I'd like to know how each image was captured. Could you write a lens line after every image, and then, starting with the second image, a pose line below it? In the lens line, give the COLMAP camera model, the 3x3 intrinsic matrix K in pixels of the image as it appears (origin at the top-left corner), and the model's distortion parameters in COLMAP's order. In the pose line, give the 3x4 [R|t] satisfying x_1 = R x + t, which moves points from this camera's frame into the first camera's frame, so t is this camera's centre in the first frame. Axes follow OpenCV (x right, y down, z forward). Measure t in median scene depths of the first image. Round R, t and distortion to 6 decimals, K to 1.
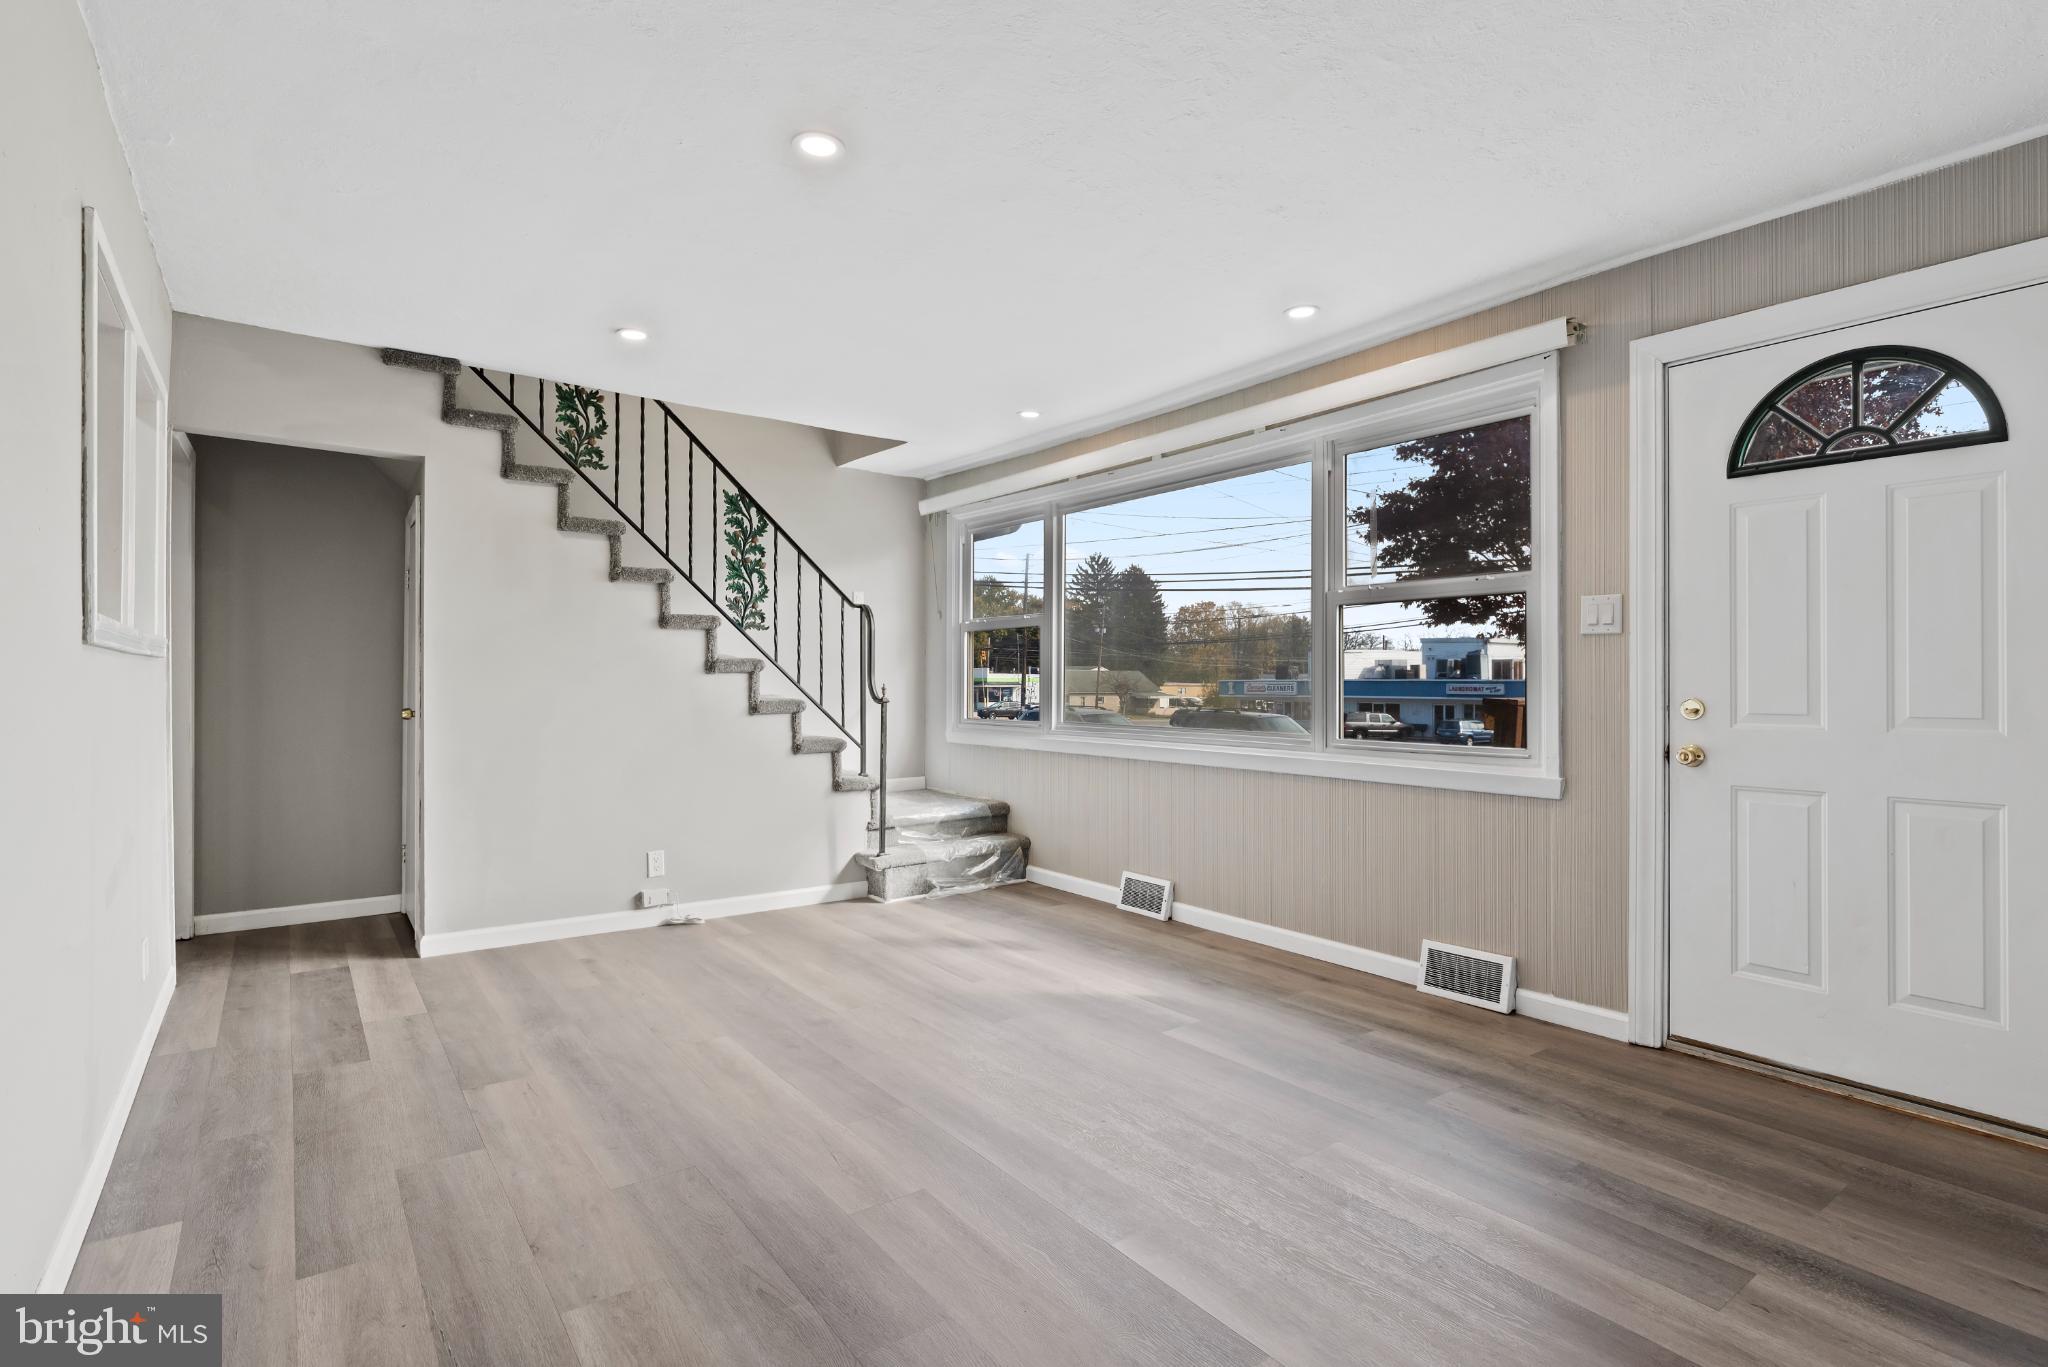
lens RADIAL K [[958.1, 0, 1028.4], [0, 958.1, 678.2], [0, 0, 1]] dist [0.007359, -0.001201]
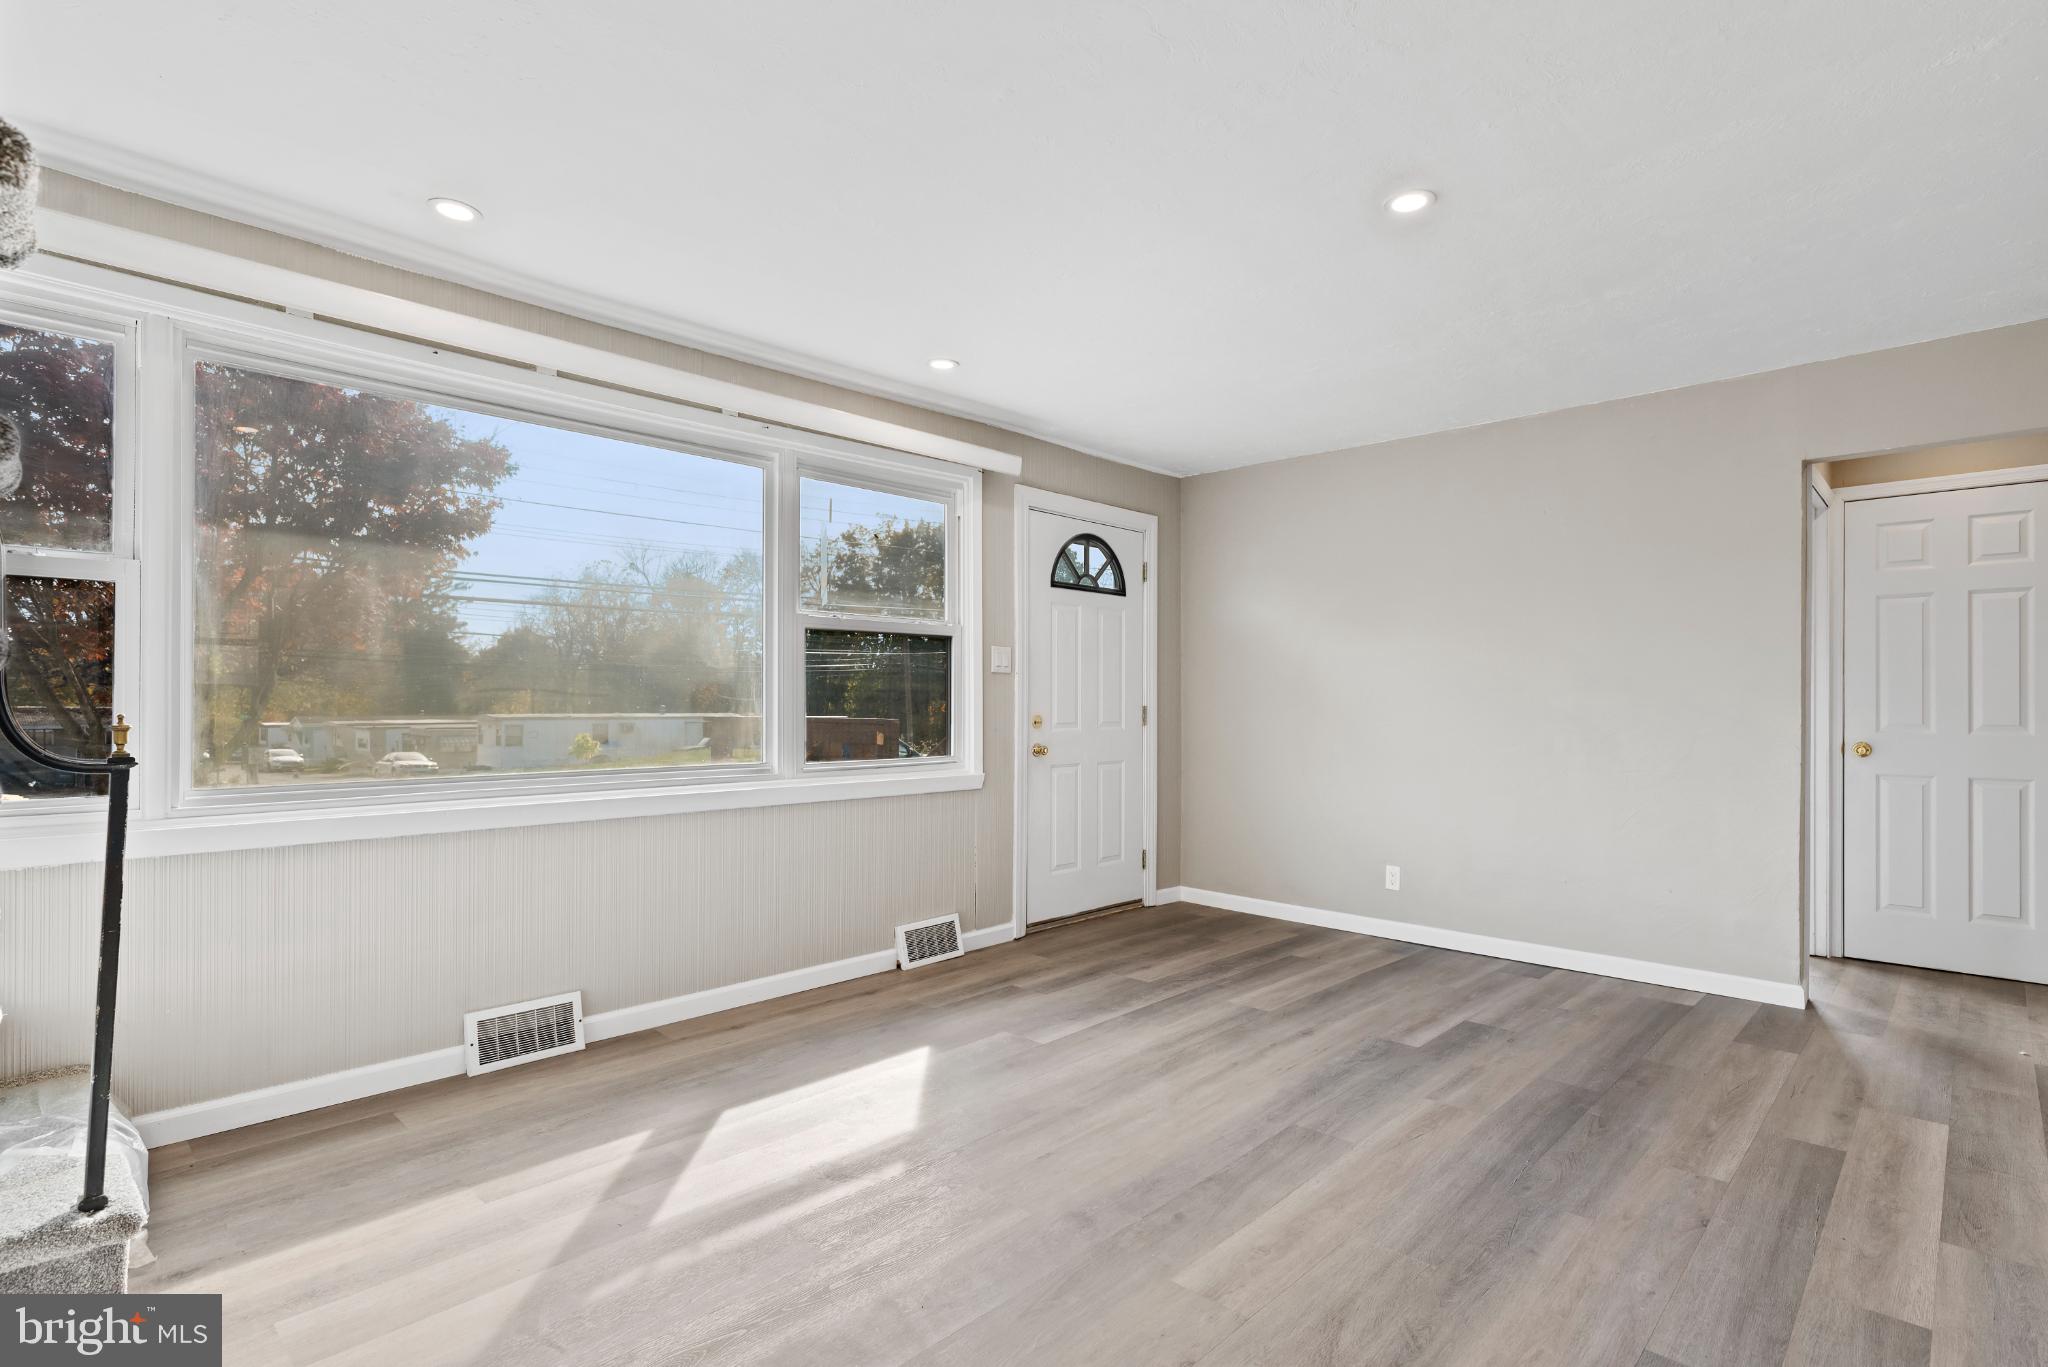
lens RADIAL K [[1000.7, 0, 1029.5], [0, 1000.7, 702.0], [0, 0, 1]] dist [0.001336, 0.000546]
pose [[-0.150005, 0.000353, 0.988685, -0.994729], [-0.006444, 0.999978, -0.001335, 0.000692], [-0.988664, -0.006572, -0.149999, 1.259311]]
